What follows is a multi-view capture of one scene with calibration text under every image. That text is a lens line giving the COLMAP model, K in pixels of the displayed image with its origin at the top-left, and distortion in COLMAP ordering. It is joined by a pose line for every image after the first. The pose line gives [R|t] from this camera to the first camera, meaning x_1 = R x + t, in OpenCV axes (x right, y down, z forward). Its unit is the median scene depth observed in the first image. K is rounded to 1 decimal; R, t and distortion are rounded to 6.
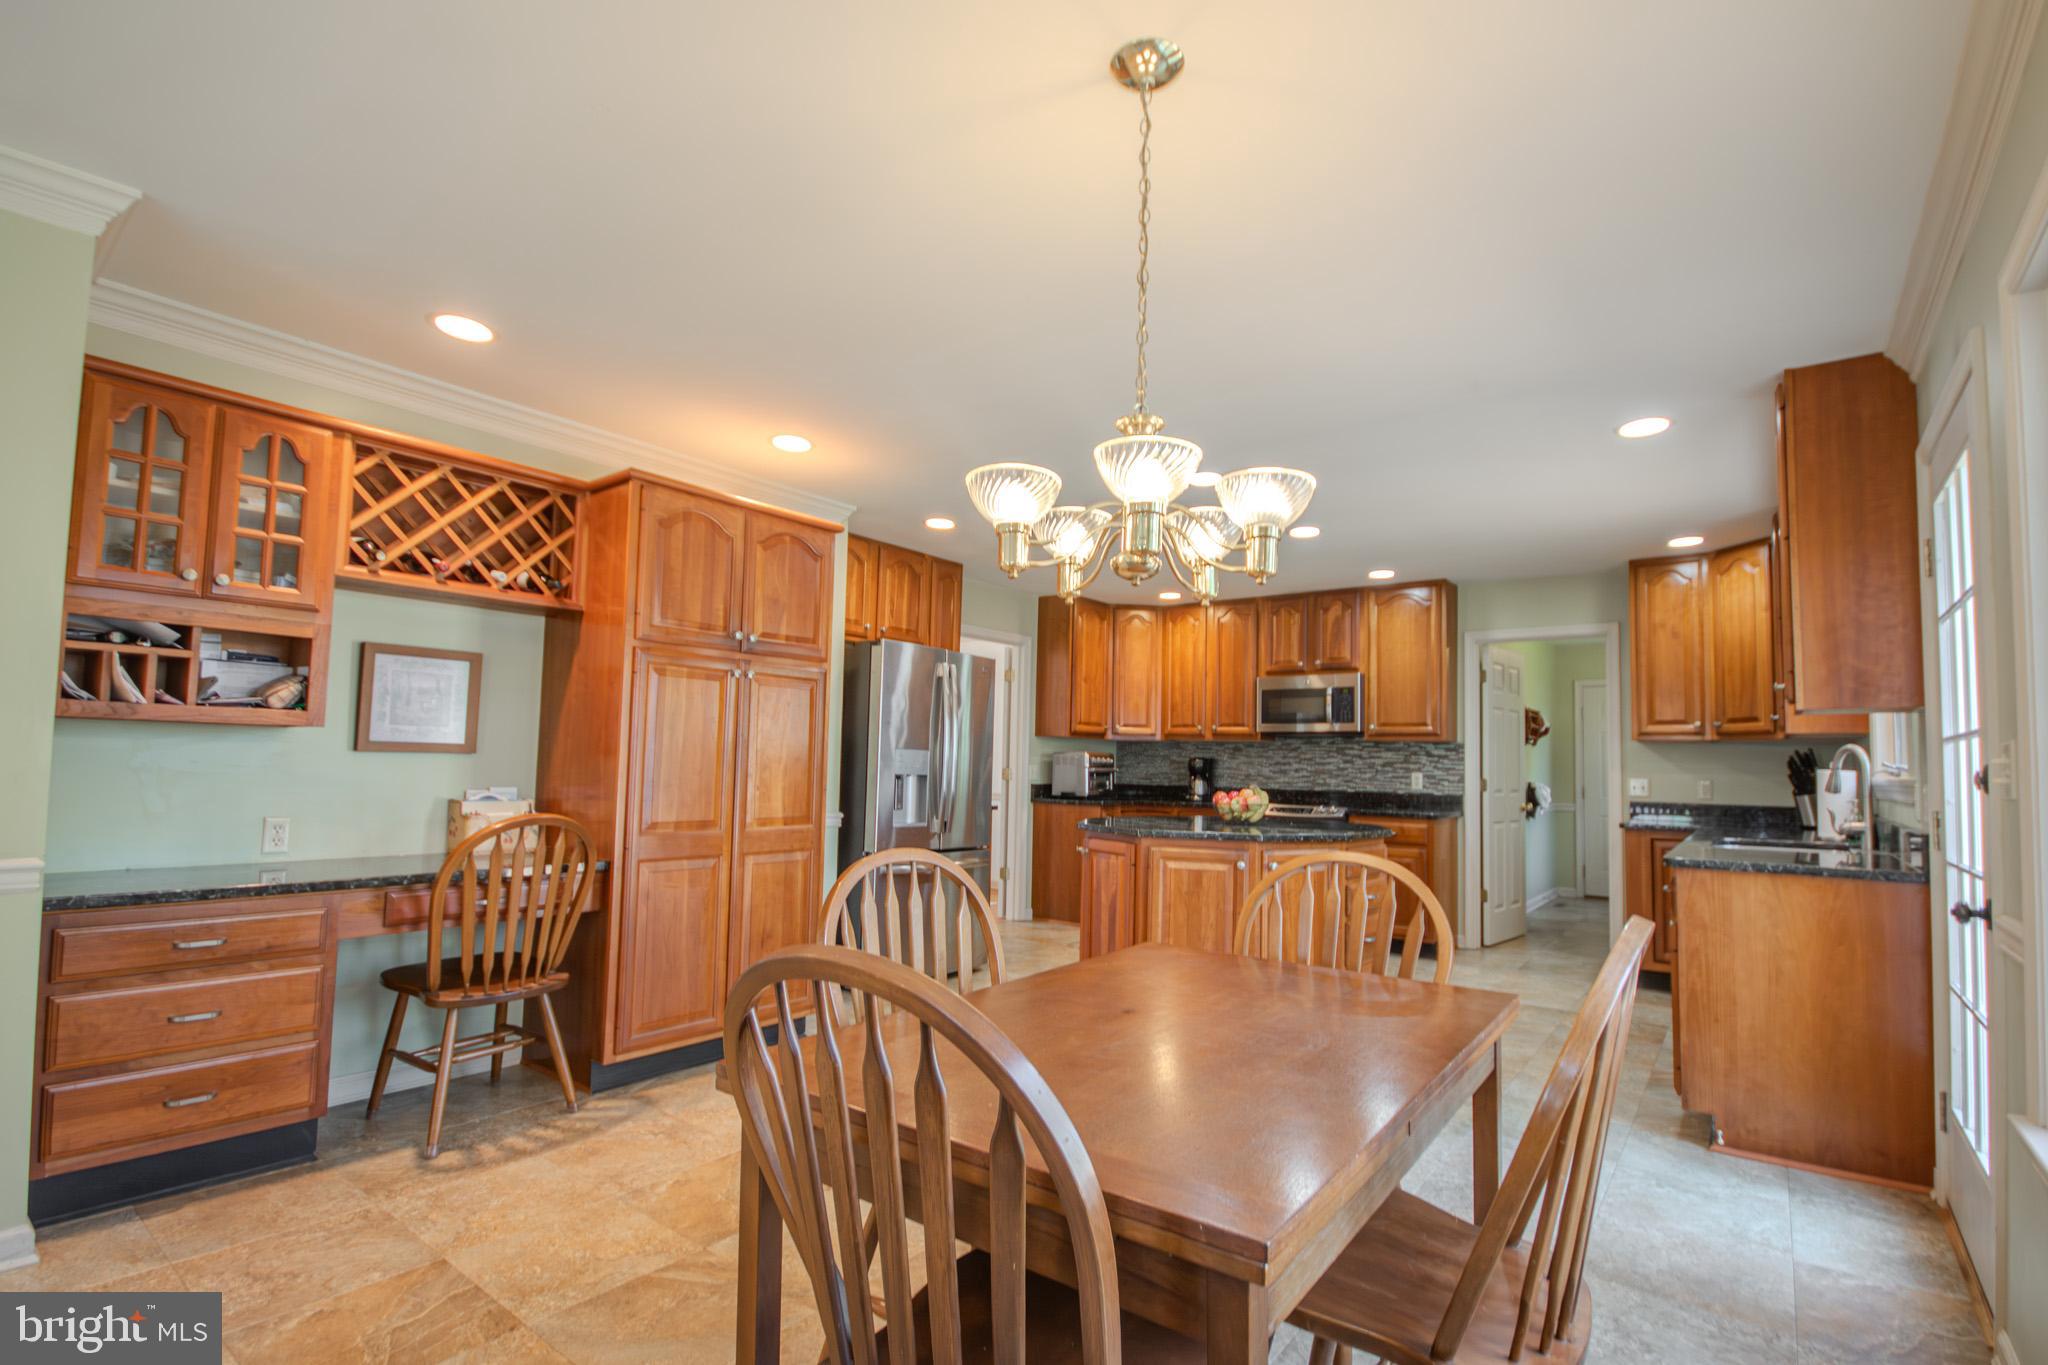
lens RADIAL K [[961.1, 0, 1023.0], [0, 961.1, 712.4], [0, 0, 1]] dist [0.010041, -0.006537]
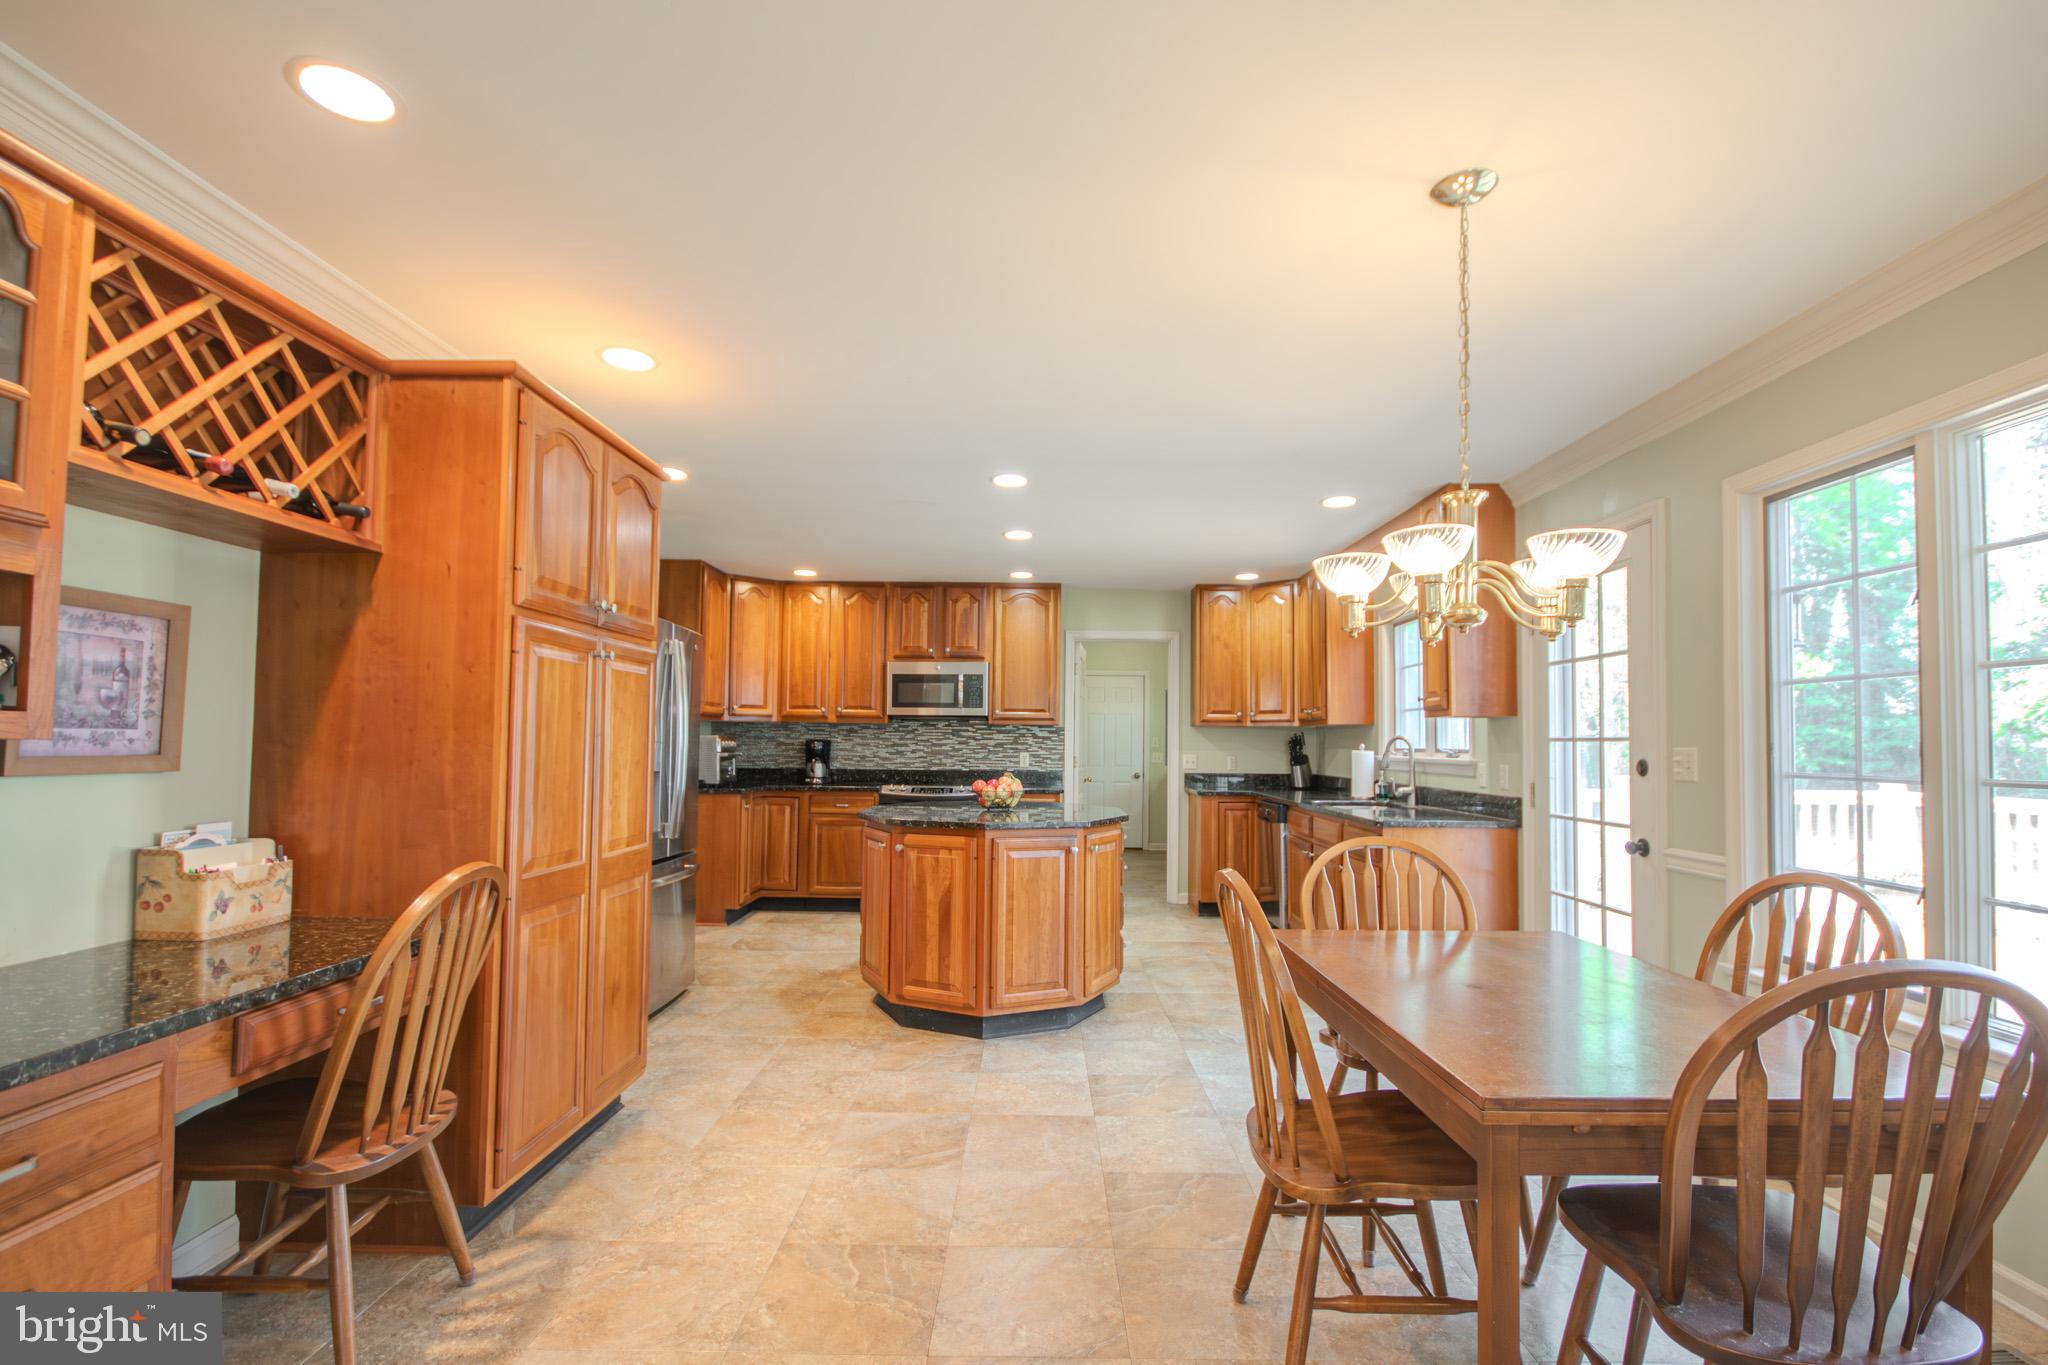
lens RADIAL K [[961.1, 0, 1044.4], [0, 961.1, 712.3], [0, 0, 1]] dist [0.010041, -0.006537]
pose [[0.791825, 0.006582, 0.610713, -0.254875], [-0.027130, 0.999334, 0.024405, -0.012047], [-0.610145, -0.035893, 0.791476, 0.093563]]
